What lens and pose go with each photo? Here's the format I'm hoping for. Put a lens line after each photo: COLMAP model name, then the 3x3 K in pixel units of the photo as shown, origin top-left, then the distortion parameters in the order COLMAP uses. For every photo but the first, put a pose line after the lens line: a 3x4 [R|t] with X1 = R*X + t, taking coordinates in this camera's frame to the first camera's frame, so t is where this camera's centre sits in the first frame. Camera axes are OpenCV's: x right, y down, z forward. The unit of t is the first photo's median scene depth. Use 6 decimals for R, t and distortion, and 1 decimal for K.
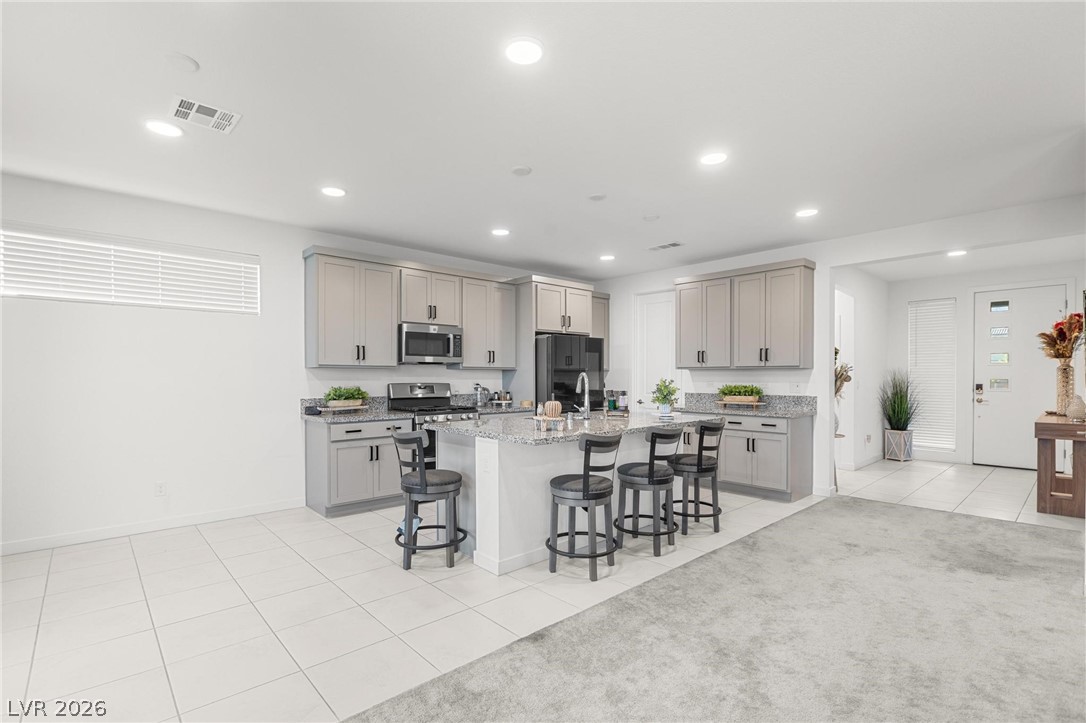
lens RADIAL K [[501.5, 0, 529.3], [0, 501.5, 379.5], [0, 0, 1]] dist [-0.010075, -0.000160]
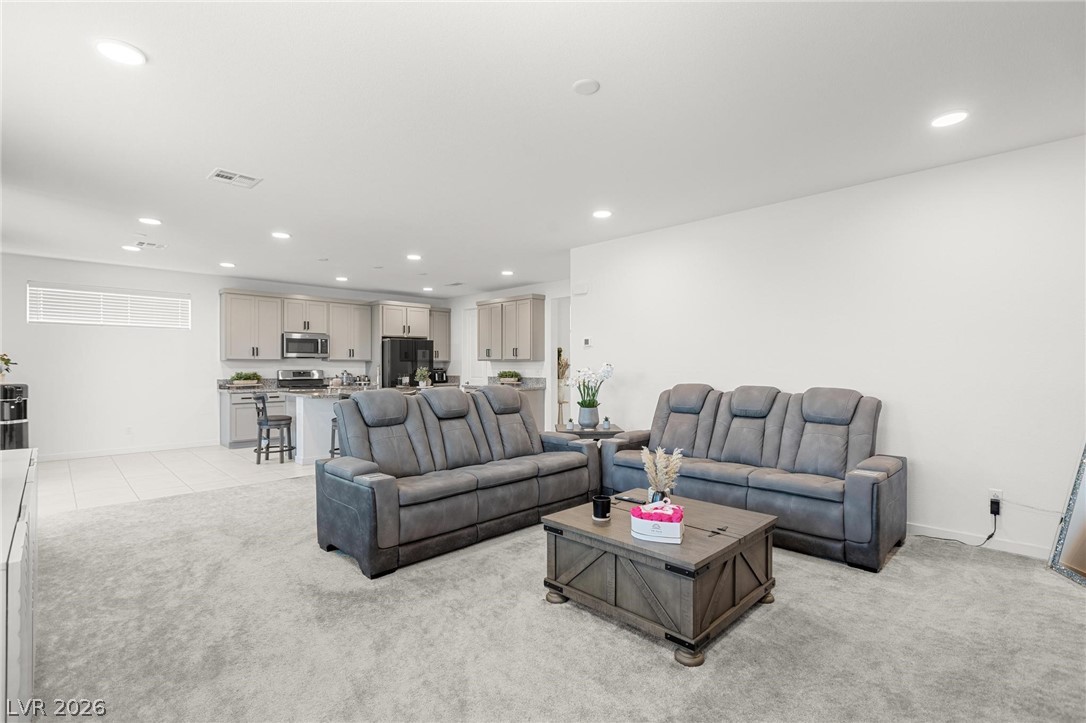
lens RADIAL K [[501.5, 0, 541.8], [0, 501.5, 359.6], [0, 0, 1]] dist [-0.010075, -0.000160]
pose [[0.998529, -0.000826, 0.054222, 0.479595], [0.001844, 0.999823, -0.018724, 0.005415], [-0.054196, 0.018796, 0.998353, -0.644070]]
